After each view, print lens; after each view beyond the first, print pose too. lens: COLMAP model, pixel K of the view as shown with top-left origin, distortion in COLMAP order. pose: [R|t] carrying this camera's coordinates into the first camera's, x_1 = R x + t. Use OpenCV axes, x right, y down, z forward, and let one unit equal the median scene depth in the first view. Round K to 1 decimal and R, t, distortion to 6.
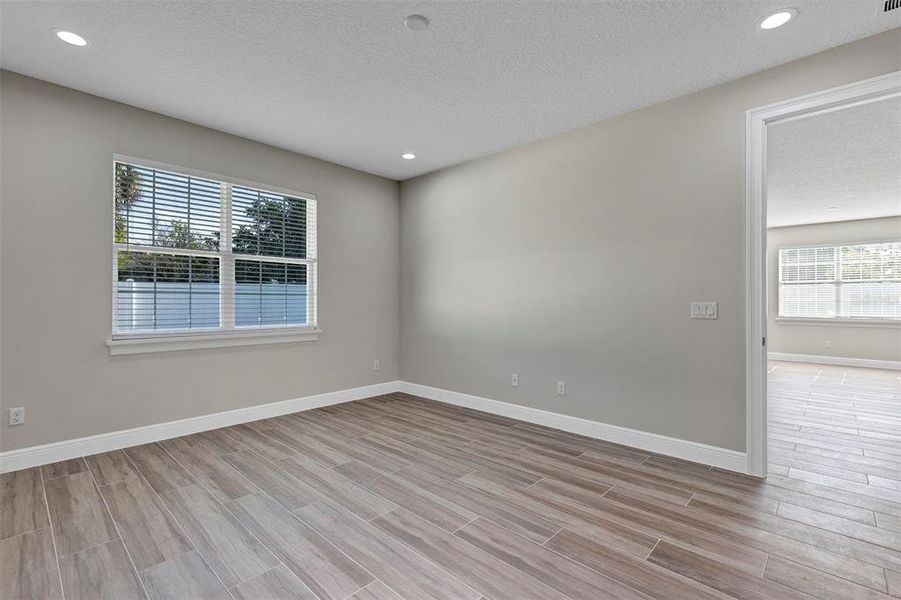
lens RADIAL K [[414.5, 0, 447.4], [0, 414.5, 300.0], [0, 0, 1]] dist [0.015523, -0.000269]
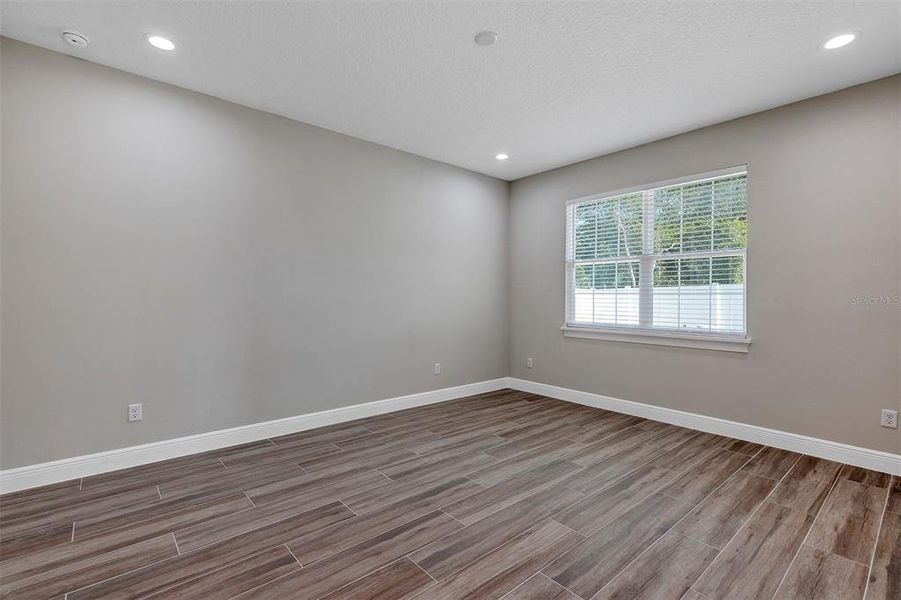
lens RADIAL K [[414.5, 0, 445.5], [0, 414.5, 303.4], [0, 0, 1]] dist [0.015523, -0.000269]
pose [[-0.116804, 0.007120, -0.993129, 0.668814], [-0.004841, 0.999958, 0.007738, 0.002215], [0.993143, 0.005712, -0.116765, 0.691502]]
